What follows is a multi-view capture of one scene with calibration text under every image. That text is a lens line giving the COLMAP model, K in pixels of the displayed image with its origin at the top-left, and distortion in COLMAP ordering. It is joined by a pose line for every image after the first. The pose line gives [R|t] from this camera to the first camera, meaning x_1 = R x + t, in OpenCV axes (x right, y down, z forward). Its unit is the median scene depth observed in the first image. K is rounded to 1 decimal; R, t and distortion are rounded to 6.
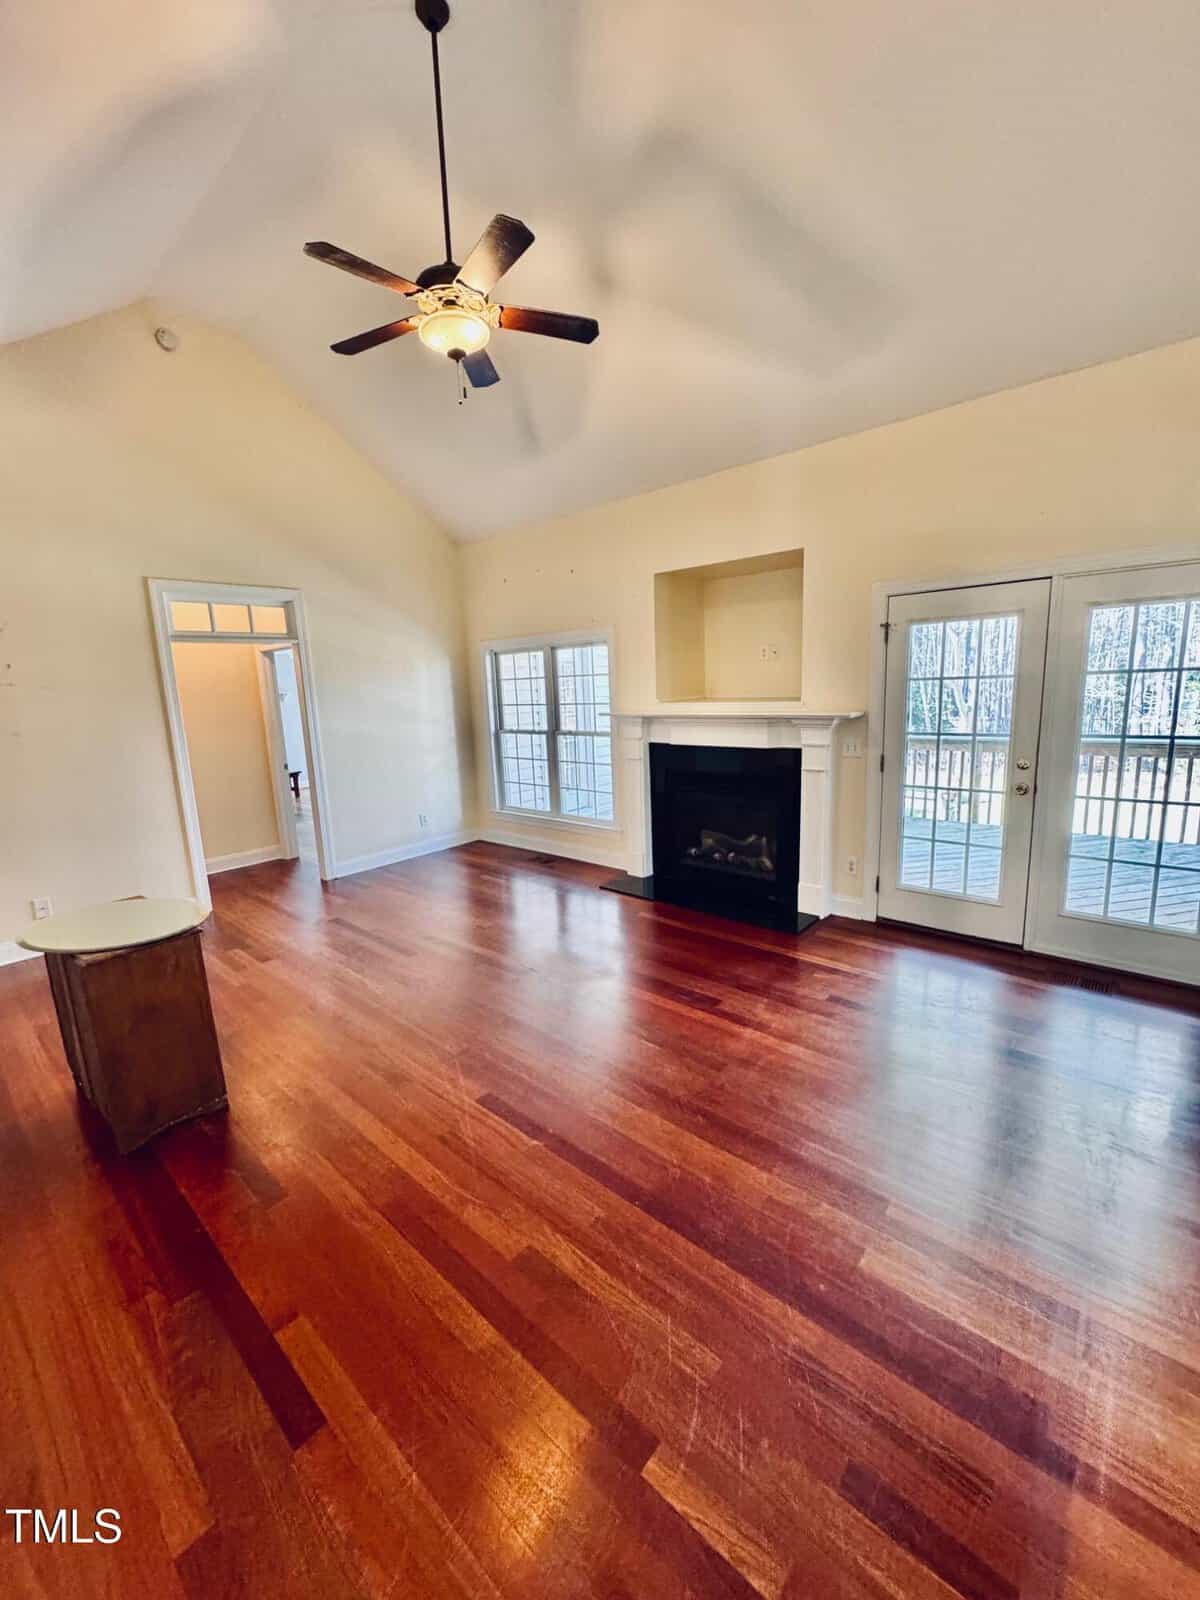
lens RADIAL K [[643.8, 0, 589.3], [0, 643.8, 799.9], [0, 0, 1]] dist [-0.001210, -0.000171]
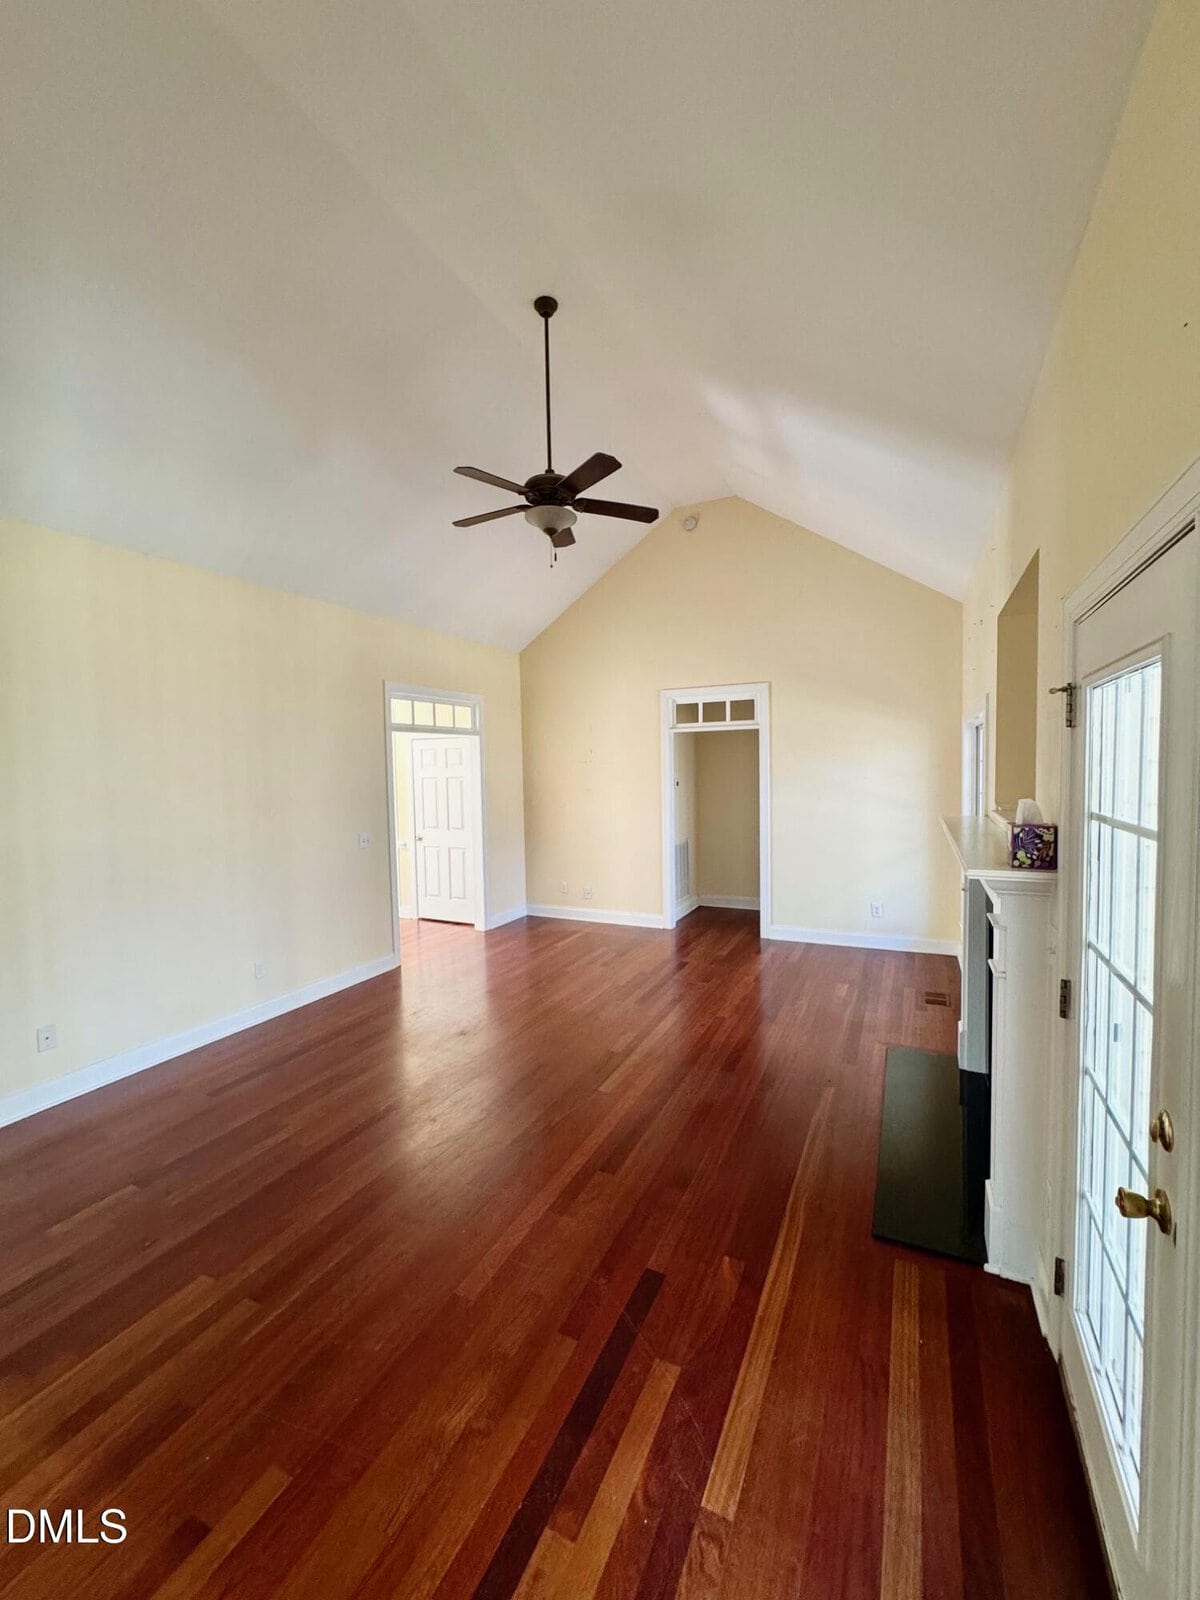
lens RADIAL K [[643.8, 0, 589.3], [0, 643.8, 799.9], [0, 0, 1]] dist [-0.001210, -0.000171]
pose [[0.266192, 0.084813, -0.960181, 0.792706], [-0.156336, 0.986731, 0.043817, -0.160026], [0.951158, 0.138448, 0.275920, 0.562974]]
